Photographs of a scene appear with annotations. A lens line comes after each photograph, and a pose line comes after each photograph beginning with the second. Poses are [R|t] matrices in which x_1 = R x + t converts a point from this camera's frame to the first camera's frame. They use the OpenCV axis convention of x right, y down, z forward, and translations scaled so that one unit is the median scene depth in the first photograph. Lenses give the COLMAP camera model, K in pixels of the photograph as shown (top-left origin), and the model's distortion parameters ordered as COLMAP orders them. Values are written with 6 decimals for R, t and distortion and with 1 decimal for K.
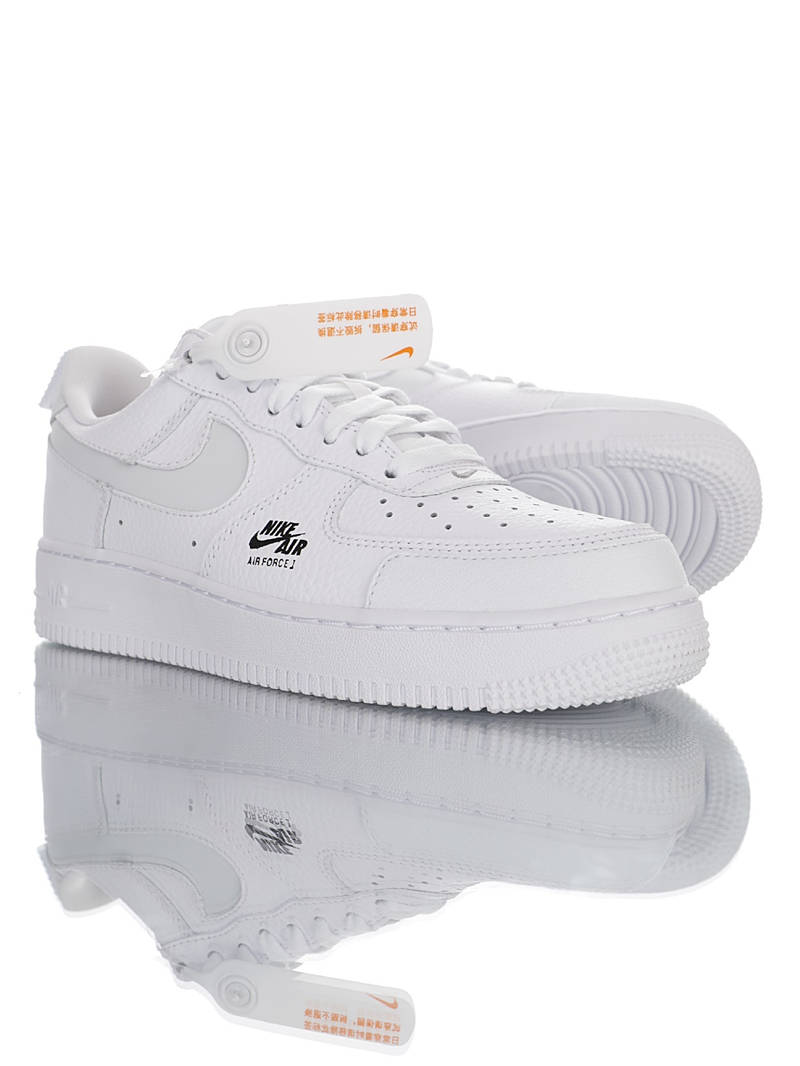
lens RADIAL K [[1141.3, 0, 400.0], [0, 1141.3, 532.8], [0, 0, 1]] dist [-0.012129, -0.011742]
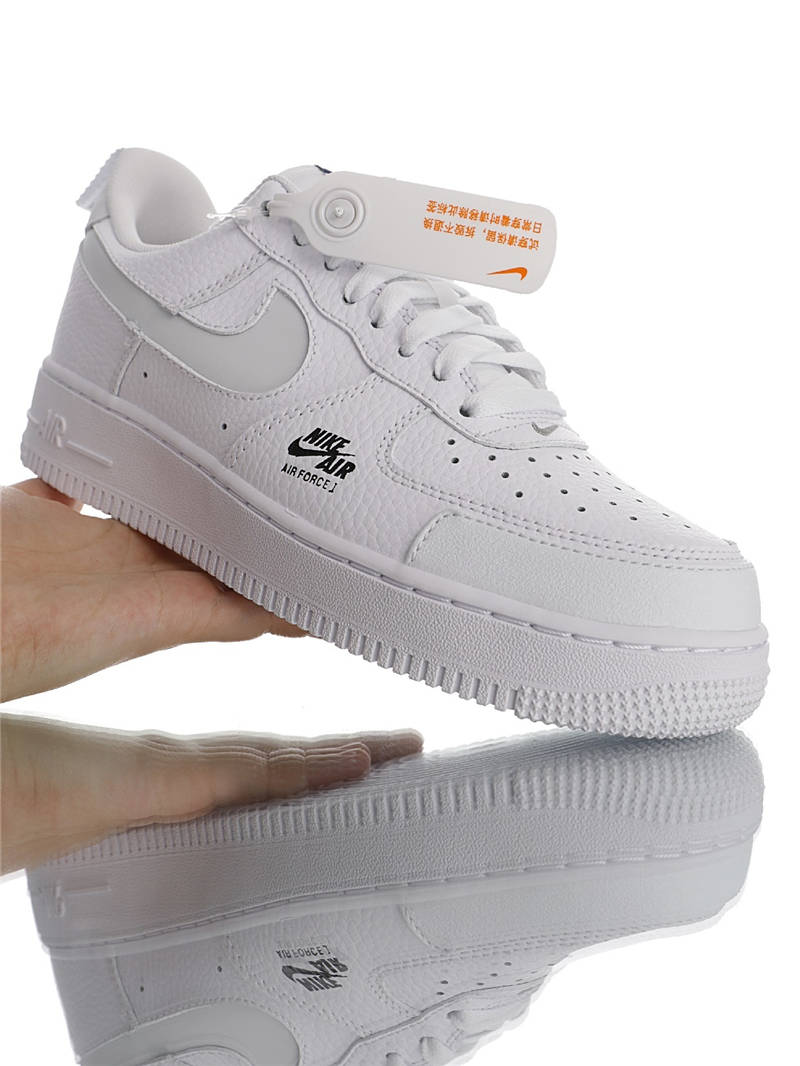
lens RADIAL K [[1126.4, 0, 376.2], [0, 1126.4, 533.6], [0, 0, 1]] dist [-0.028562, -0.010488]
pose [[0.968077, 0.246668, 0.044515, -0.086491], [-0.250620, 0.955419, 0.156088, -0.076323], [-0.004028, -0.162261, 0.986740, 0.136312]]
